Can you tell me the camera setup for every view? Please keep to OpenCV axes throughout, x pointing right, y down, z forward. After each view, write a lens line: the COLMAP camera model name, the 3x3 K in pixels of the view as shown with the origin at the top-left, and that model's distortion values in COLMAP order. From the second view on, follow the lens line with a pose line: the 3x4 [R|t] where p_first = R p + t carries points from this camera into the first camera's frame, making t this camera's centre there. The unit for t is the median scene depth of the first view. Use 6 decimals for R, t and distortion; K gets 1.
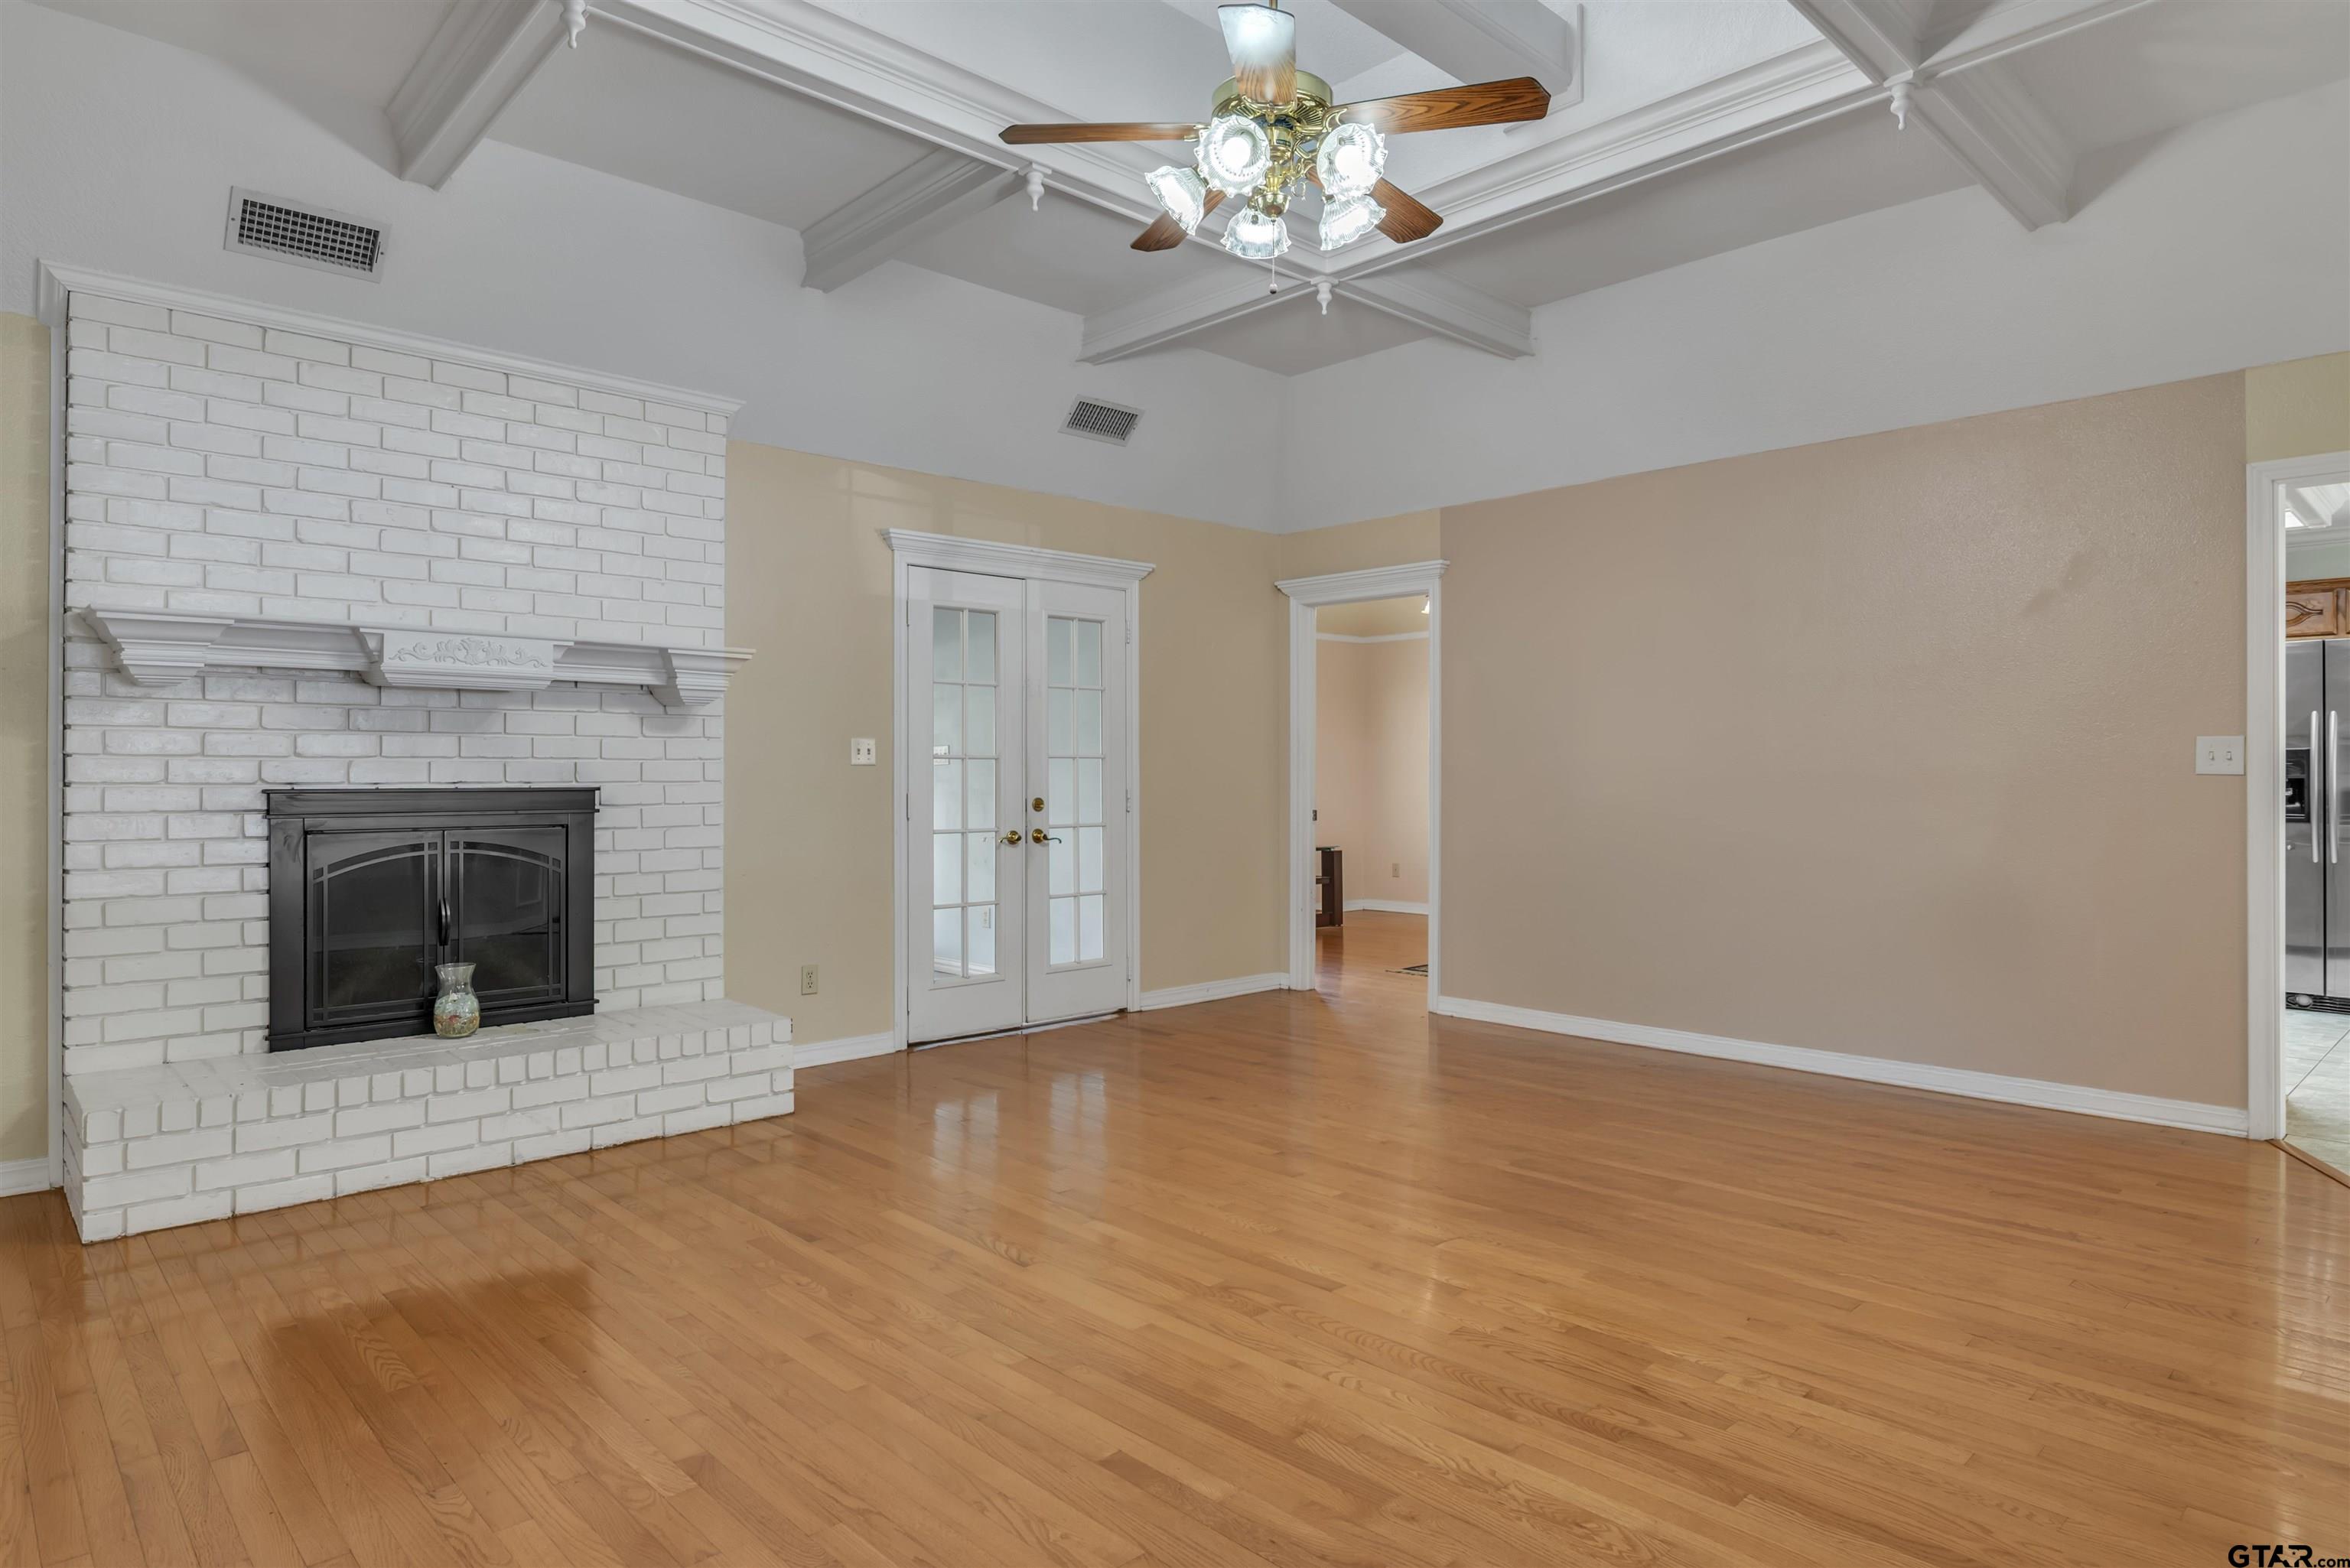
lens RADIAL K [[1353.6, 0, 1178.7], [0, 1353.6, 784.0], [0, 0, 1]] dist [-0.016848, 0.006651]
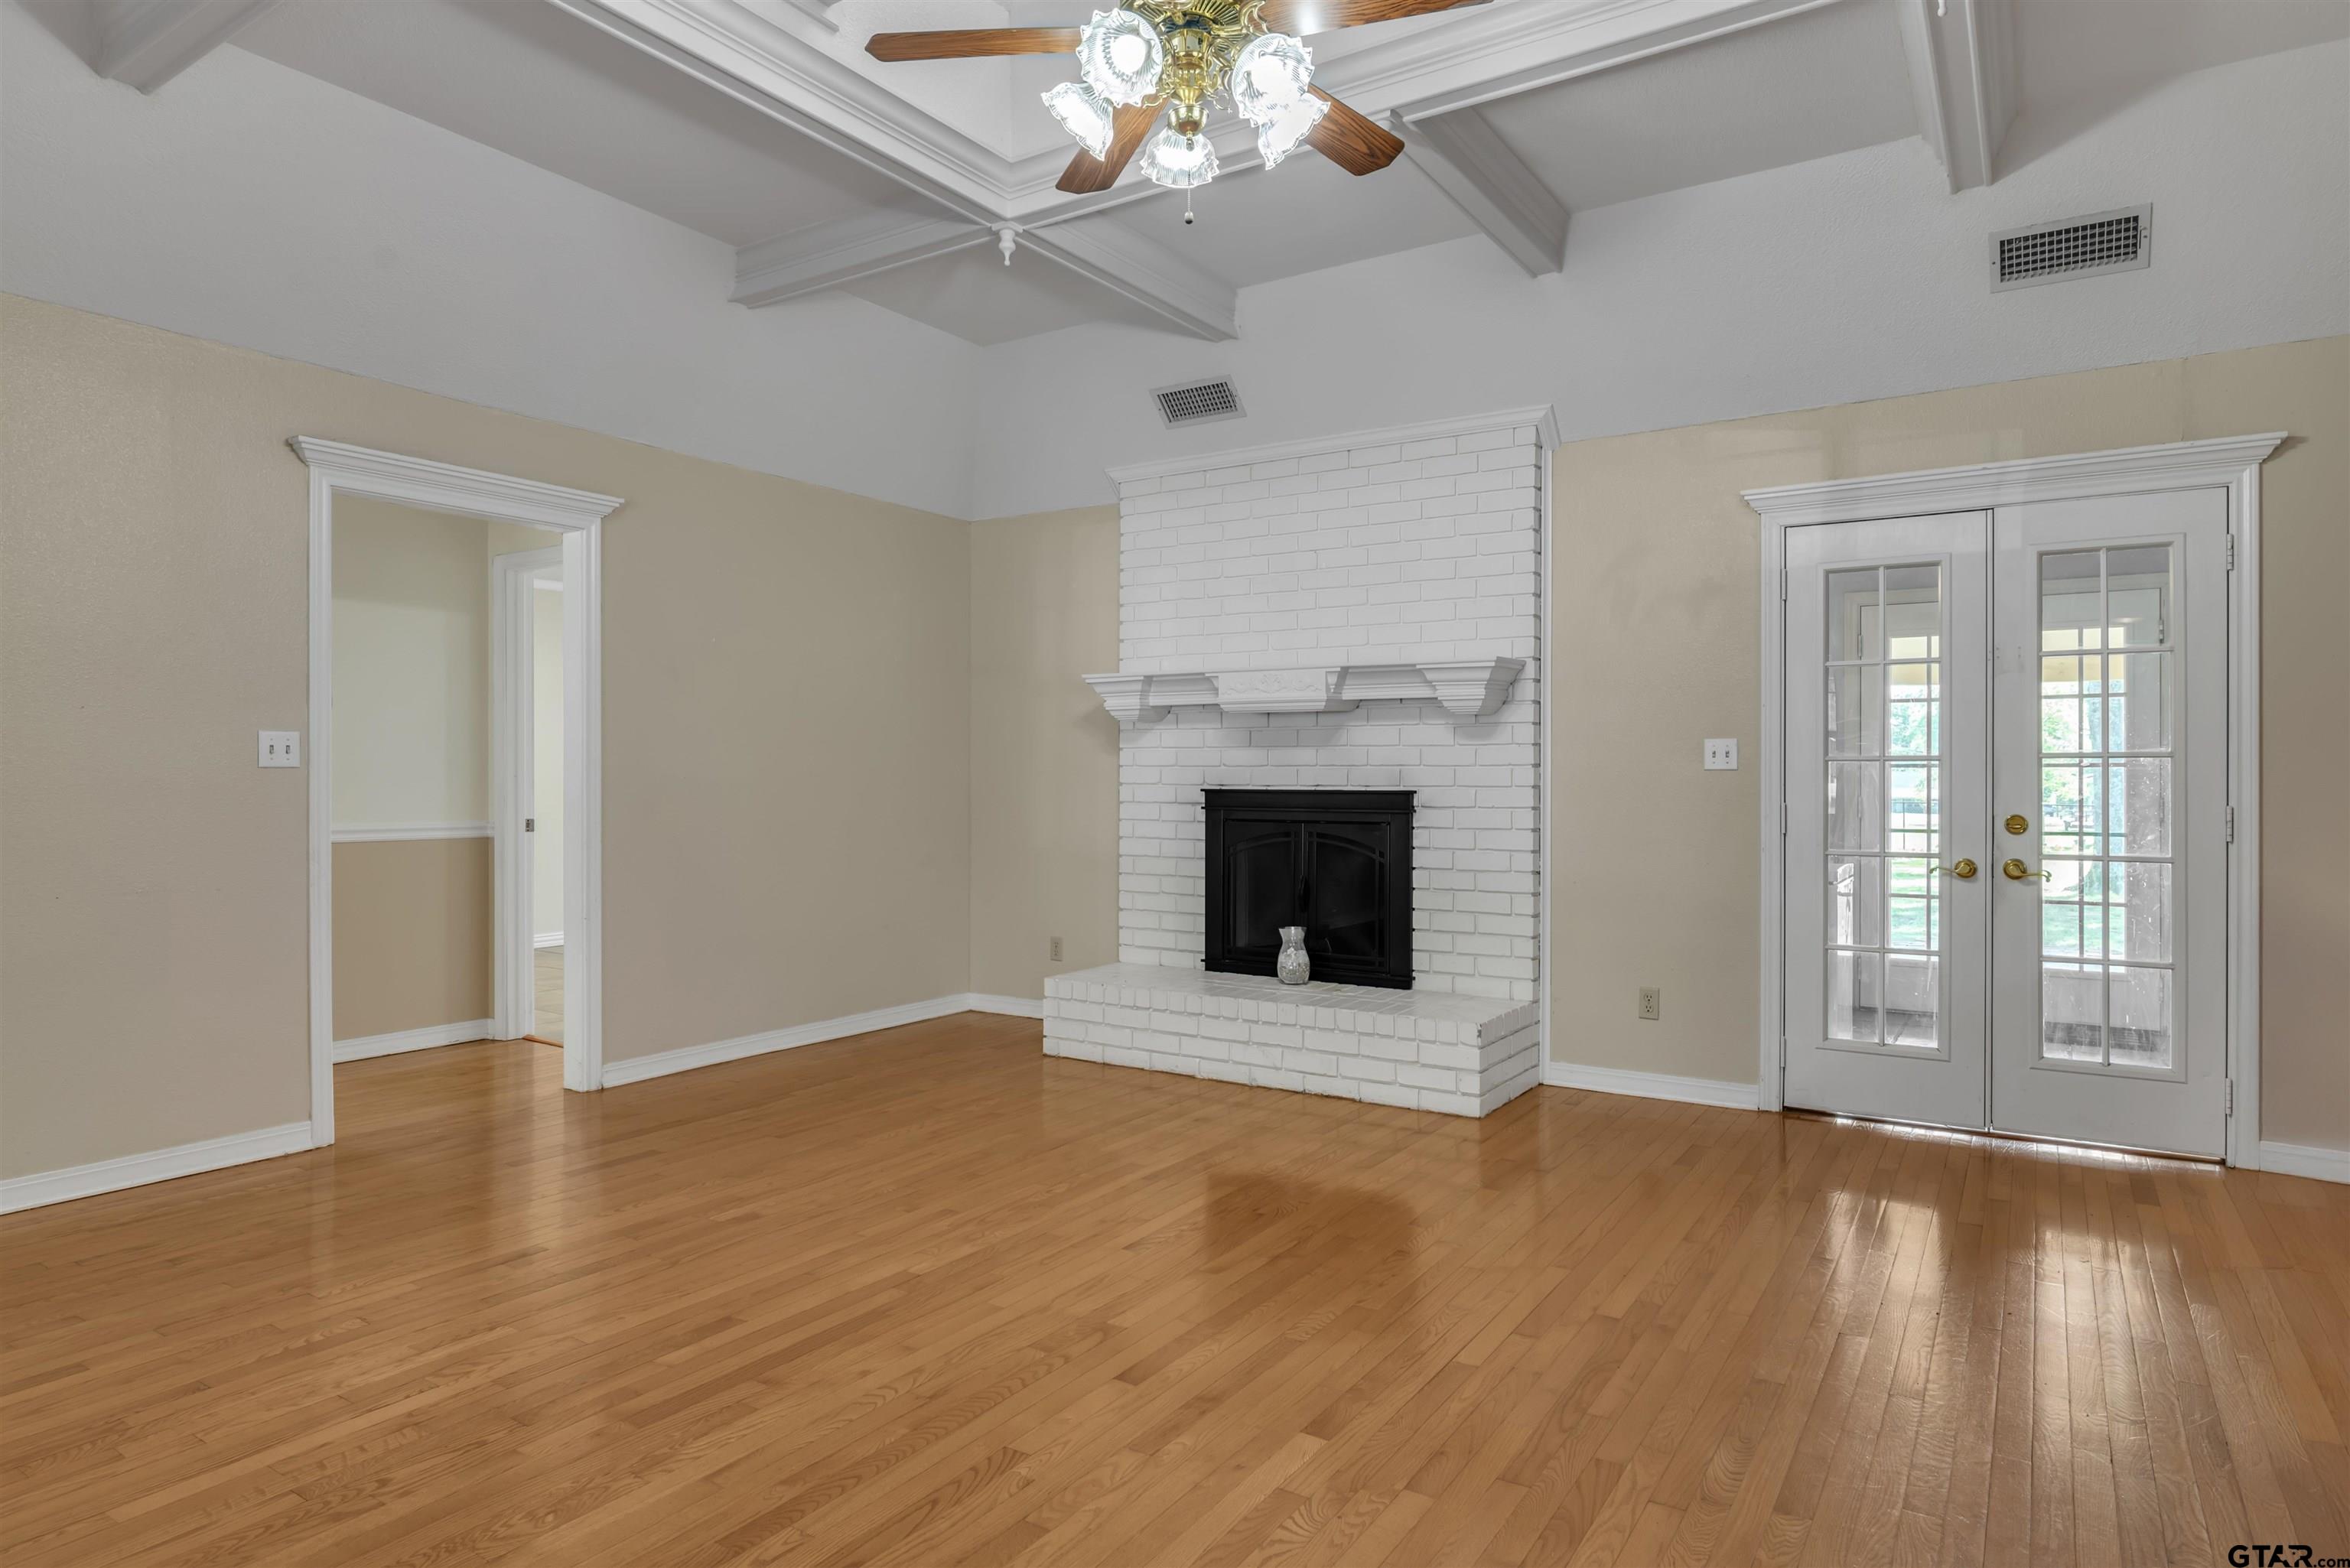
lens RADIAL K [[1353.6, 0, 1193.4], [0, 1353.6, 792.3], [0, 0, 1]] dist [-0.016848, 0.006651]
pose [[0.227015, 0.012322, -0.973813, 0.692264], [-0.009569, 0.999900, 0.010421, -0.006953], [0.973844, 0.006952, 0.227110, 0.612338]]
